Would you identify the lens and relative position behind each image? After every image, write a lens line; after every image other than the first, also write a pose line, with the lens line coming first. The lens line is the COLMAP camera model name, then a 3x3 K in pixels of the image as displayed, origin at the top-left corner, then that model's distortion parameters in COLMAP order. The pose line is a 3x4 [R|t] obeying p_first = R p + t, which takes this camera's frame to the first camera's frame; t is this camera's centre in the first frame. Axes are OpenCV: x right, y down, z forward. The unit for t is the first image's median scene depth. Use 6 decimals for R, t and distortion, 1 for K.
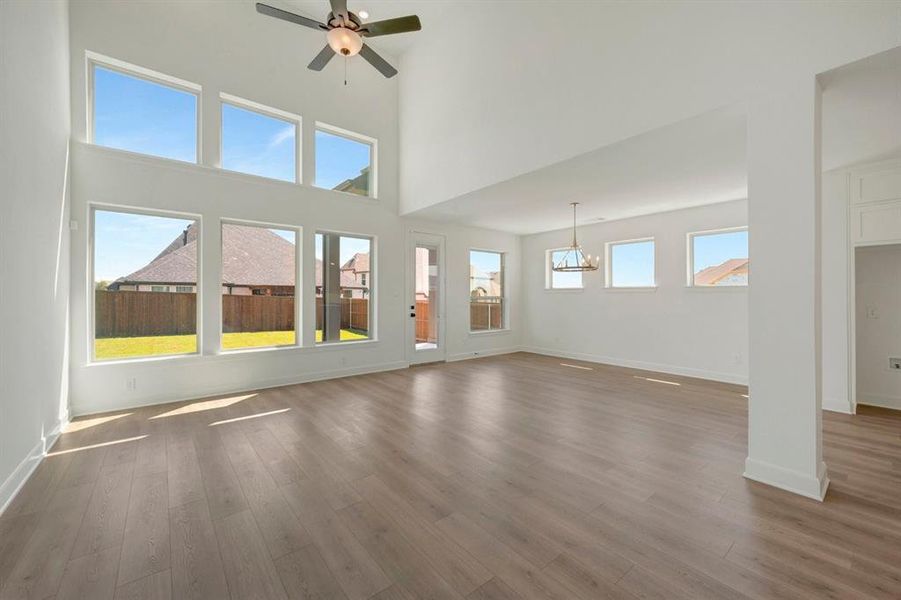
lens RADIAL K [[357.1, 0, 452.5], [0, 357.1, 295.9], [0, 0, 1]] dist [-0.001057, -0.000046]
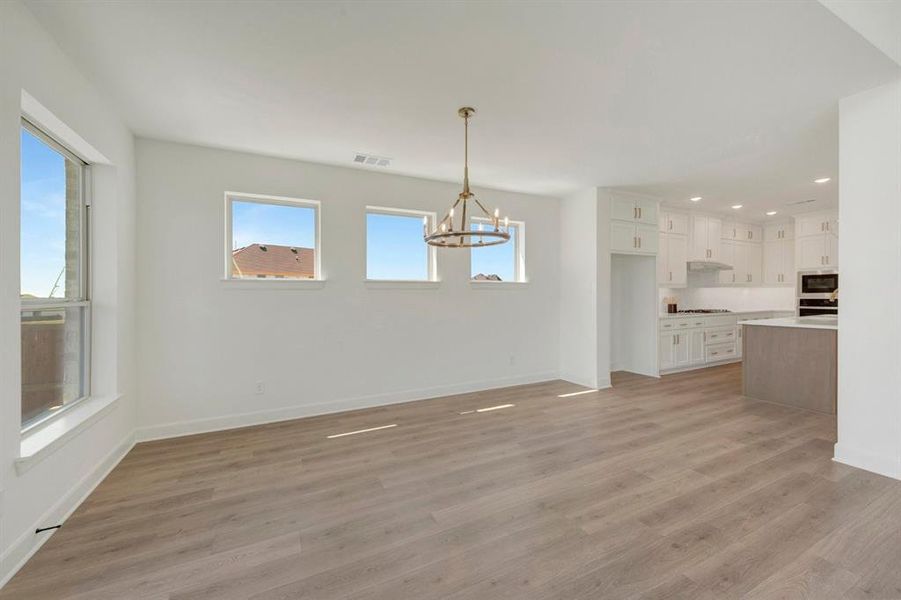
lens RADIAL K [[362.1, 0, 453.6], [0, 362.1, 296.8], [0, 0, 1]] dist [0.001173, 0.000455]
pose [[0.212796, -0.006211, 0.977077, -0.141938], [0.009903, 0.999942, 0.004200, 0.003045], [-0.977047, 0.008782, 0.212845, 0.770927]]
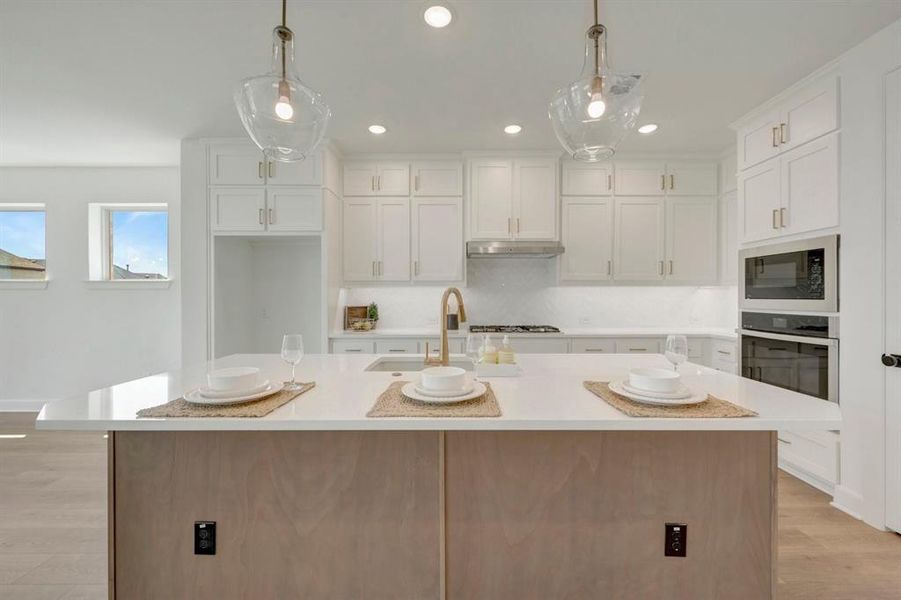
lens RADIAL K [[355.7, 0, 450.0], [0, 355.7, 299.1], [0, 0, 1]] dist [0.001549, 0.000089]
pose [[0.633942, -0.006956, 0.773349, 0.505180], [0.001113, 0.999967, 0.008081, 0.003094], [-0.773380, -0.004262, 0.633929, 0.024870]]
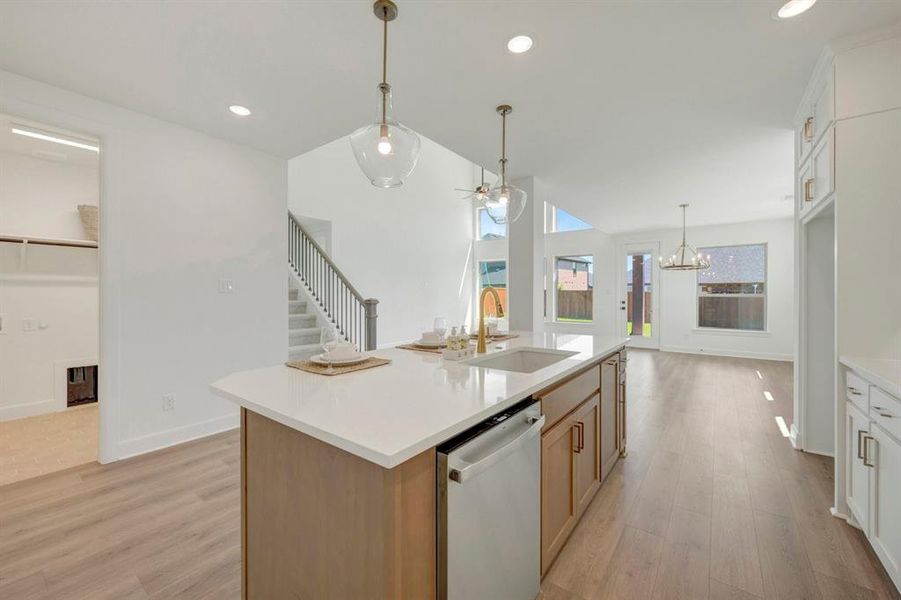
lens RADIAL K [[358.1, 0, 452.0], [0, 358.1, 293.2], [0, 0, 1]] dist [0.001362, -0.000157]
pose [[0.242060, -0.004985, -0.970249, 1.013401], [0.003186, 0.999985, -0.004343, 0.002392], [0.970256, -0.002040, 0.242072, 0.070447]]
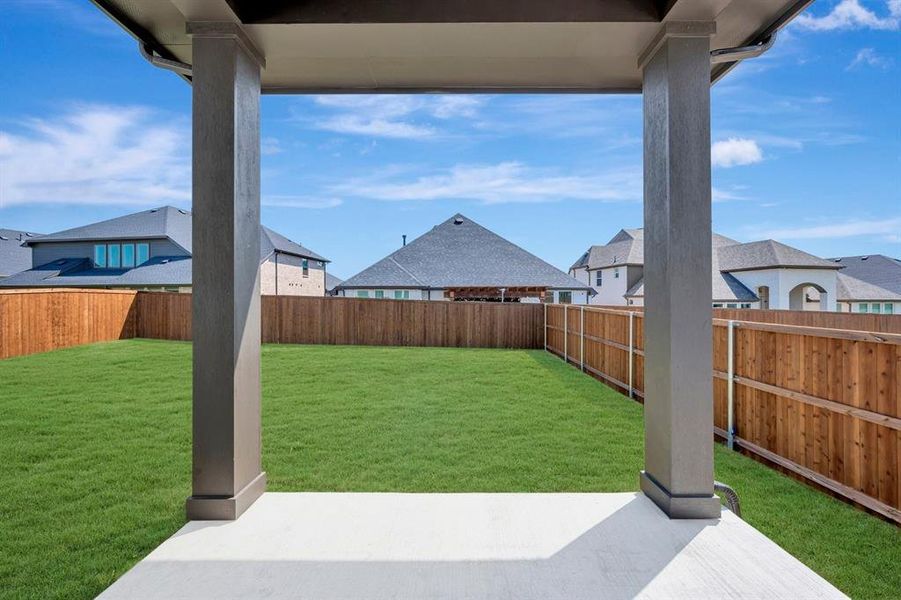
lens RADIAL K [[358.1, 0, 454.0], [0, 358.1, 297.2], [0, 0, 1]] dist [-0.000433, -0.000008]
pose [[0.777693, -0.007115, -0.628604, -0.019957], [0.004046, 0.999972, -0.006313, -0.005806], [0.628631, 0.002366, 0.777700, 1.221869]]
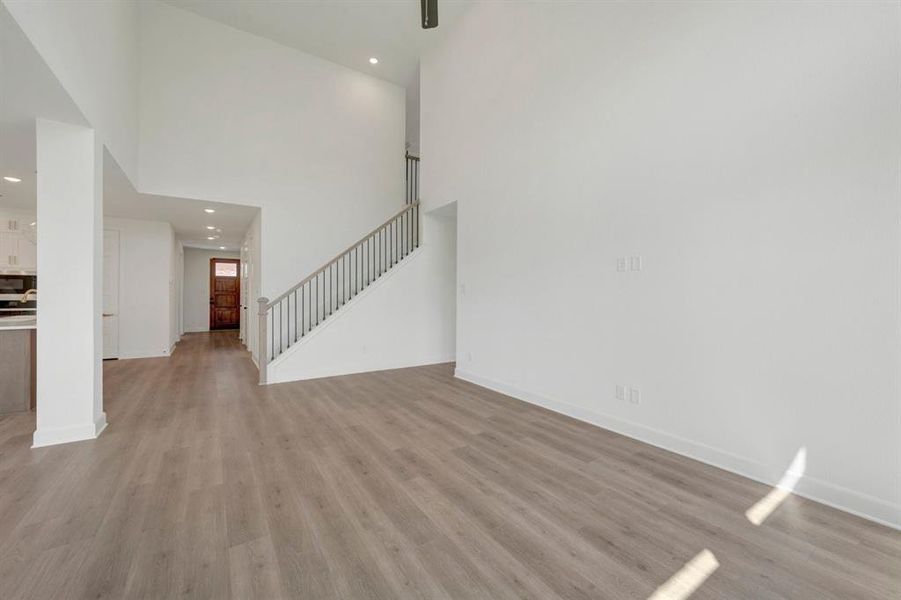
lens RADIAL K [[362.1, 0, 453.6], [0, 362.1, 296.8], [0, 0, 1]] dist [0.001173, 0.000455]
pose [[-0.995500, -0.006641, 0.094526, -0.205092], [-0.006205, 0.999969, 0.004906, 0.001531], [-0.094555, 0.004298, -0.995510, 0.832069]]
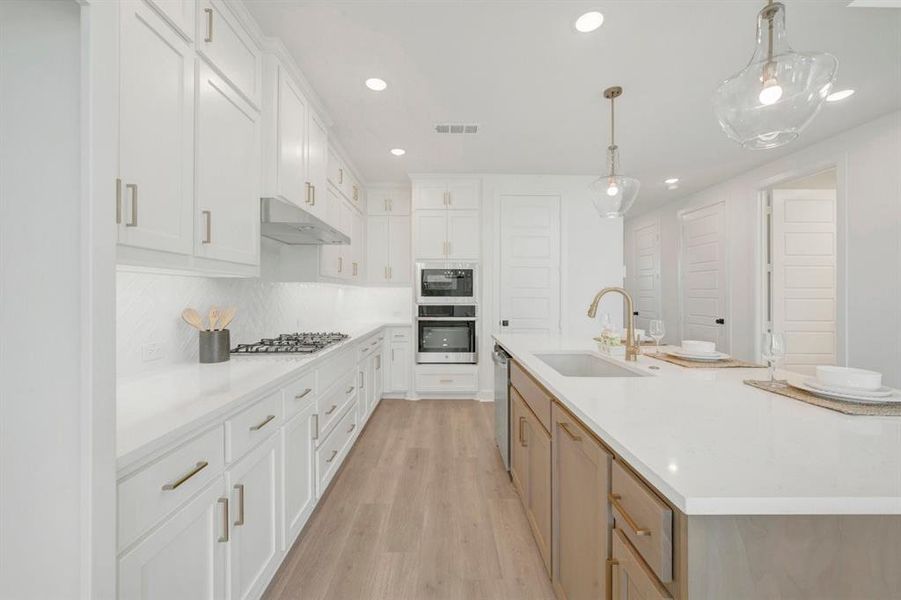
lens RADIAL K [[358.1, 0, 452.0], [0, 358.1, 293.2], [0, 0, 1]] dist [0.001362, -0.000157]
pose [[-0.788379, -0.001126, 0.615189, 0.626150], [-0.004477, 0.999982, -0.003908, 0.003203], [-0.615174, -0.005835, -0.788370, 0.506915]]
